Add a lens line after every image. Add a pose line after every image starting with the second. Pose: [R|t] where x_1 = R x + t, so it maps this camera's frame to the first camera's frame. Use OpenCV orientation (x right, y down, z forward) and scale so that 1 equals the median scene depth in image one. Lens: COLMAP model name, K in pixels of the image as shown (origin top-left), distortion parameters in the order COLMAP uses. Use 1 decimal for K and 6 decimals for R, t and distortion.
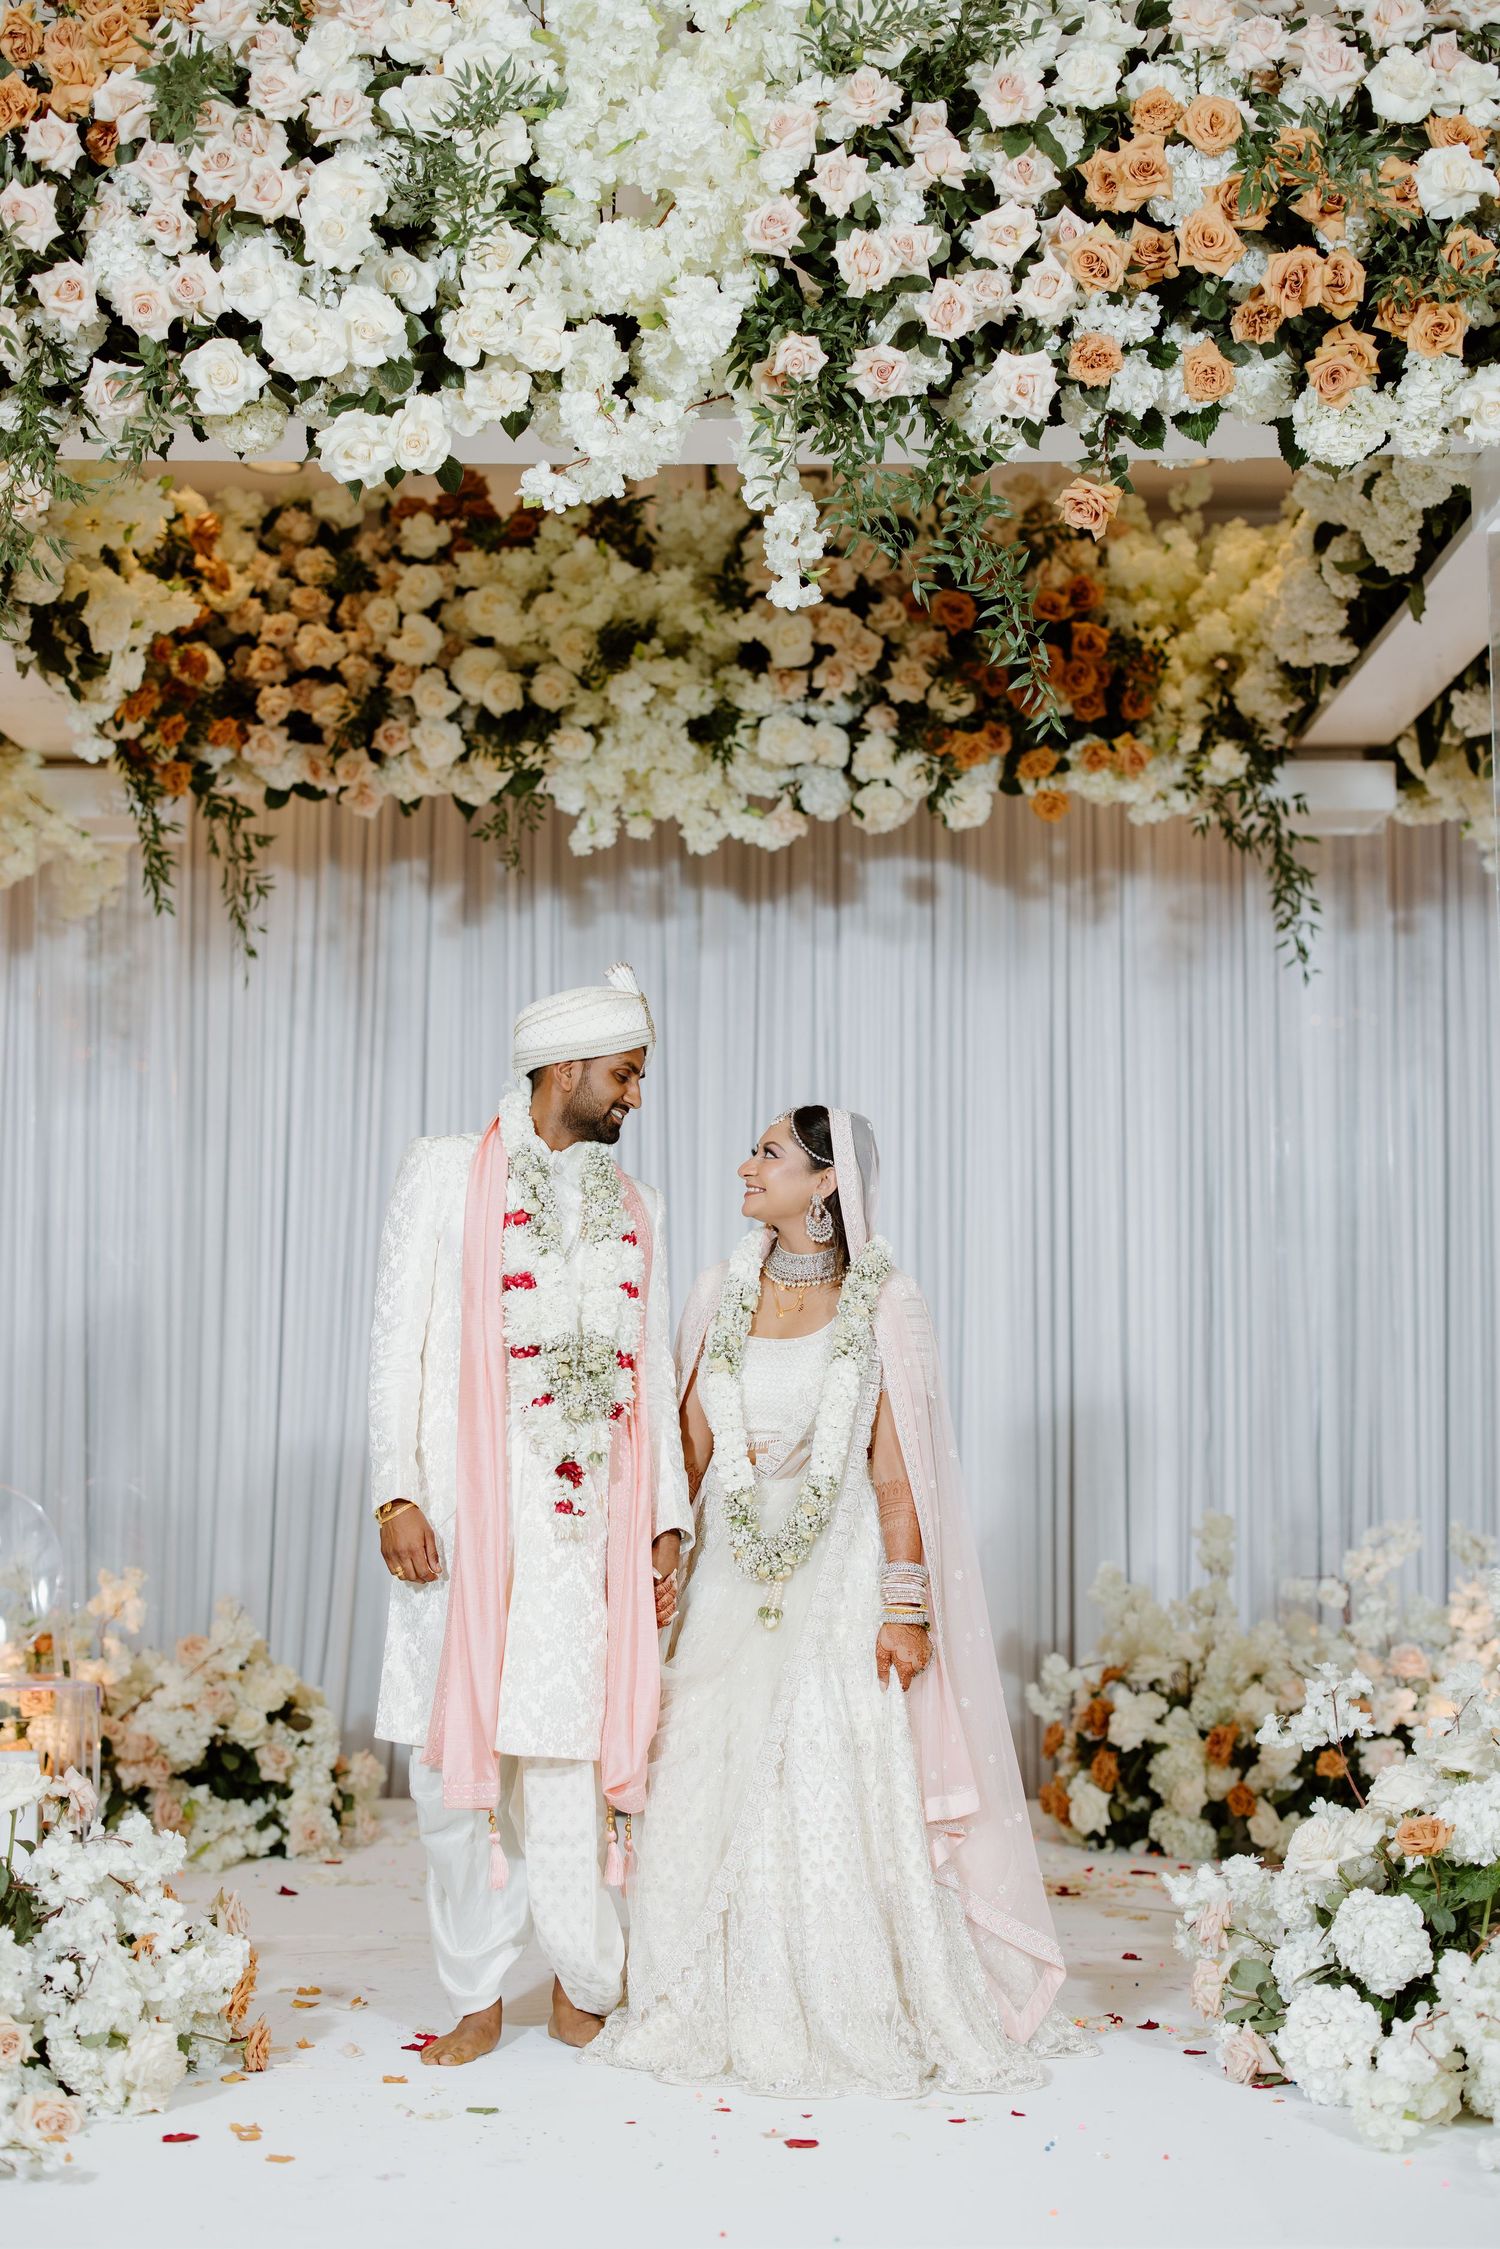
lens RADIAL K [[3178.1, 0, 739.3], [0, 3178.1, 1122.7], [0, 0, 1]] dist [-0.027943, 0.000000]
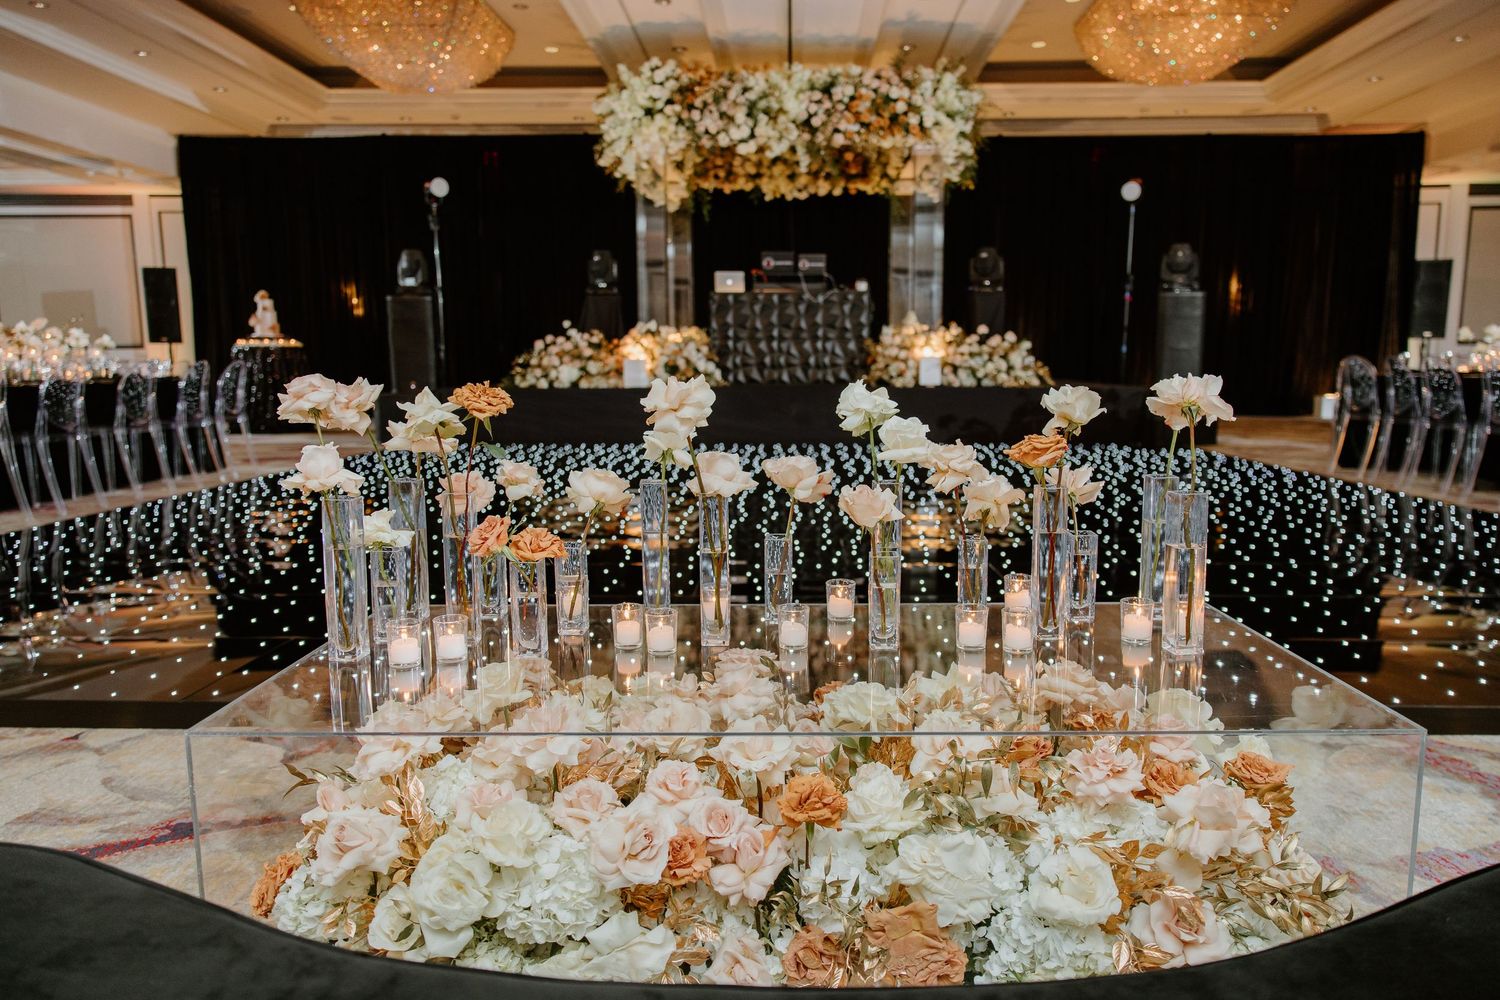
lens RADIAL K [[1018.2, 0, 759.2], [0, 1018.2, 507.9], [0, 0, 1]] dist [0.013253, 0.002021]
pose [[0.999577, 0.002761, -0.028935, -0.011230], [0.004222, 0.971132, 0.238505, 0.011689], [0.028758, -0.238526, 0.970710, -0.874616]]
